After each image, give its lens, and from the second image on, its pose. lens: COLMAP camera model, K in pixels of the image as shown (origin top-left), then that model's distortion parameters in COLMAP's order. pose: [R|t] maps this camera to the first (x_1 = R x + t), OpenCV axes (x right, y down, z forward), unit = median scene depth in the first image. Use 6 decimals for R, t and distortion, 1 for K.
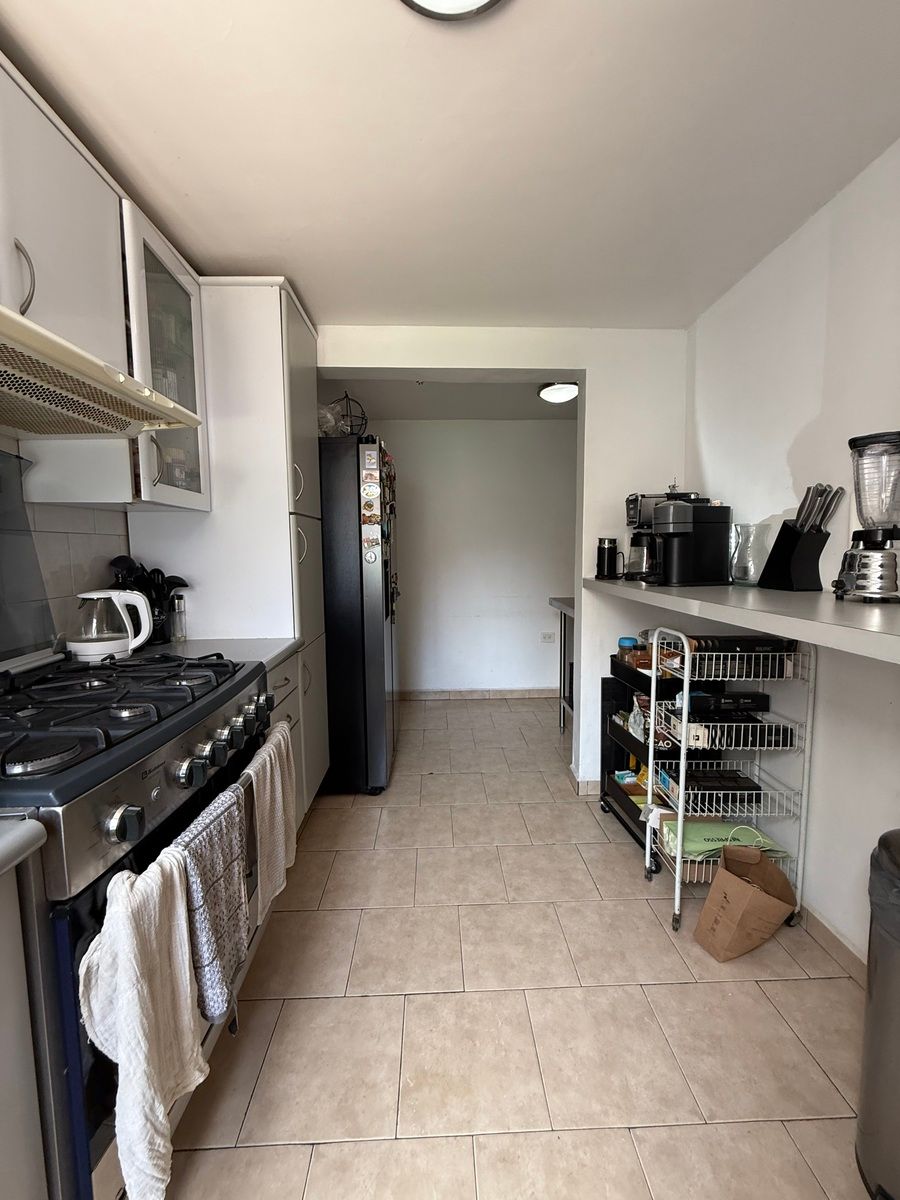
lens RADIAL K [[478.5, 0, 450.7], [0, 478.5, 597.7], [0, 0, 1]] dist [0.000702, -0.000441]
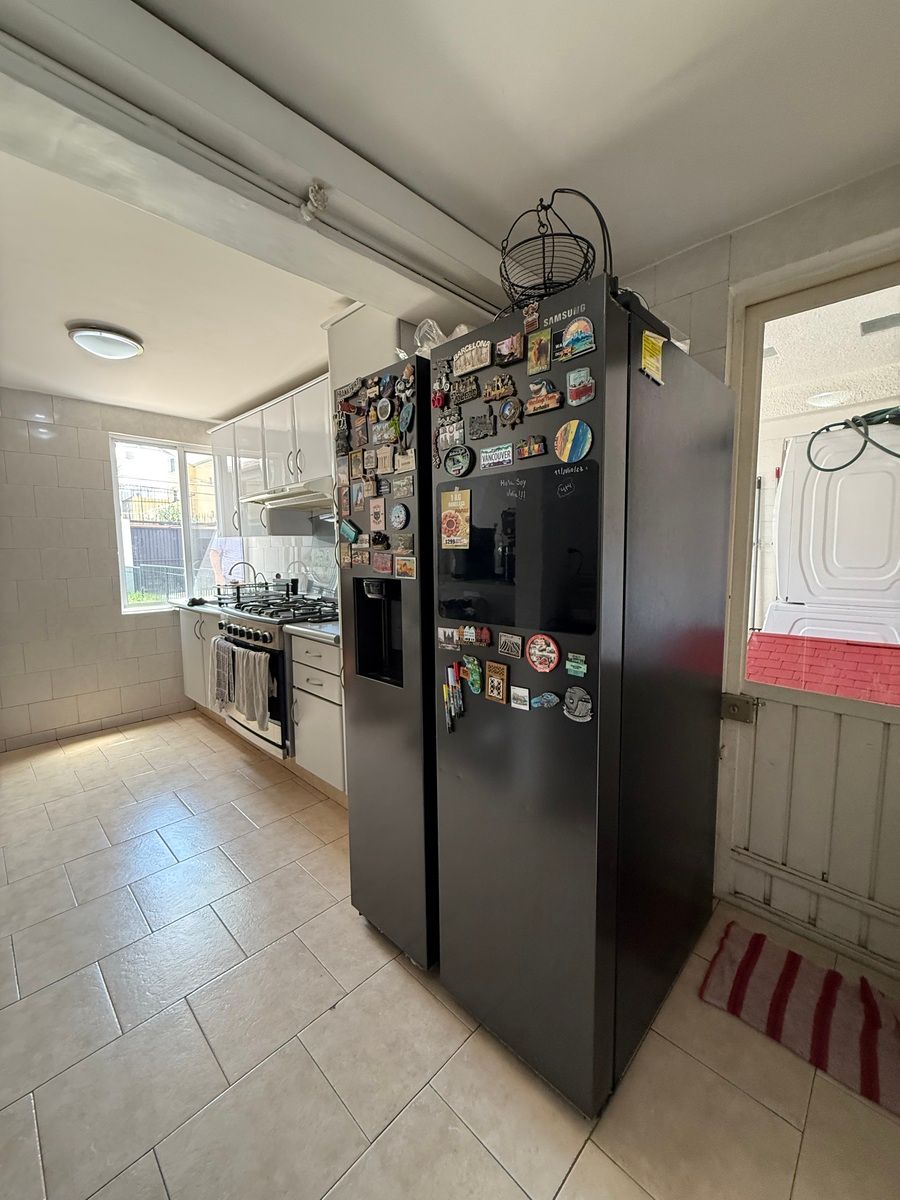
lens RADIAL K [[478.5, 0, 446.6], [0, 478.5, 593.5], [0, 0, 1]] dist [0.000702, -0.000441]
pose [[-0.724338, 0.081469, -0.684615, 0.329334], [-0.051778, 0.983761, 0.171850, -0.276472], [0.687498, 0.159925, -0.708357, 2.471344]]
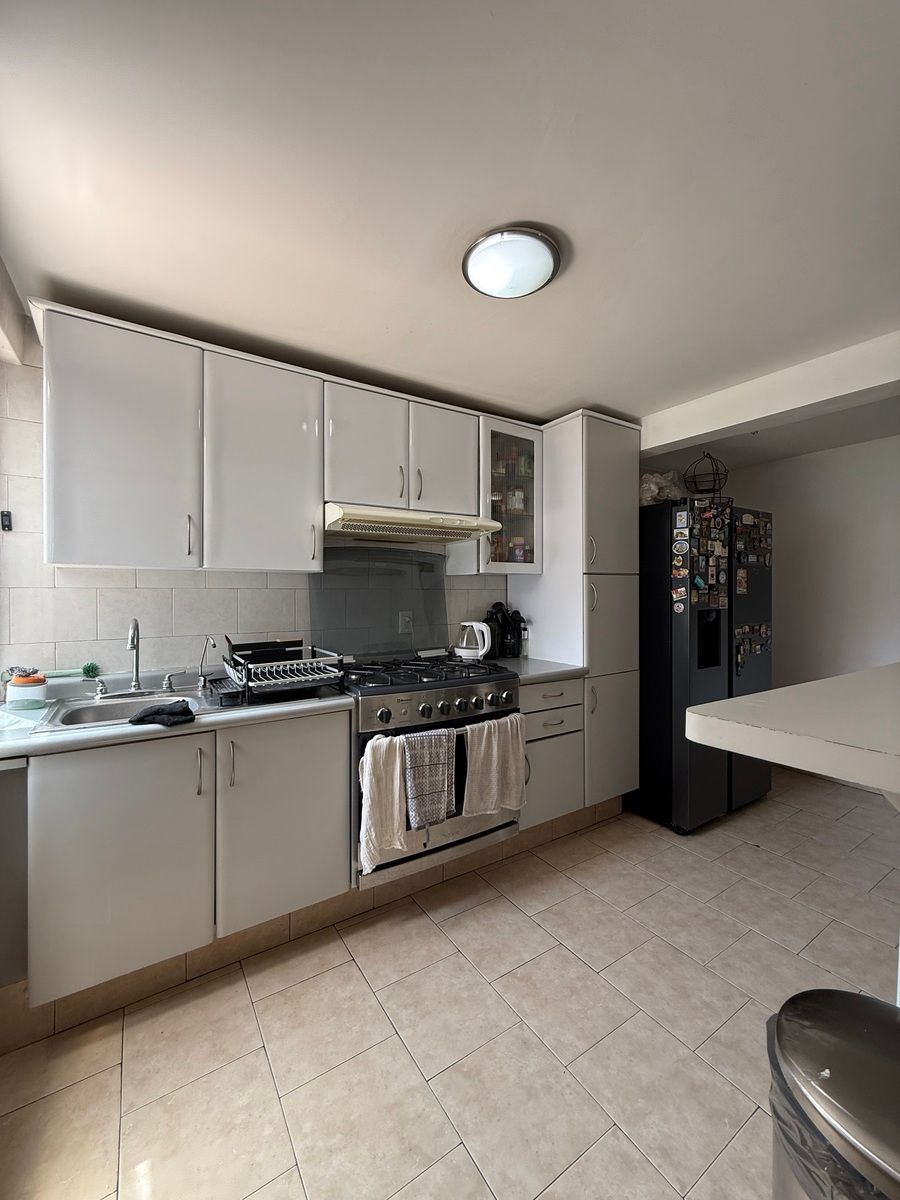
lens RADIAL K [[478.5, 0, 448.8], [0, 478.5, 595.9], [0, 0, 1]] dist [0.000702, -0.000441]
pose [[0.518089, 0.016453, -0.855168, 0.772100], [-0.087616, 0.995576, -0.033926, -0.041966], [0.850827, 0.092503, 0.517239, -0.024414]]
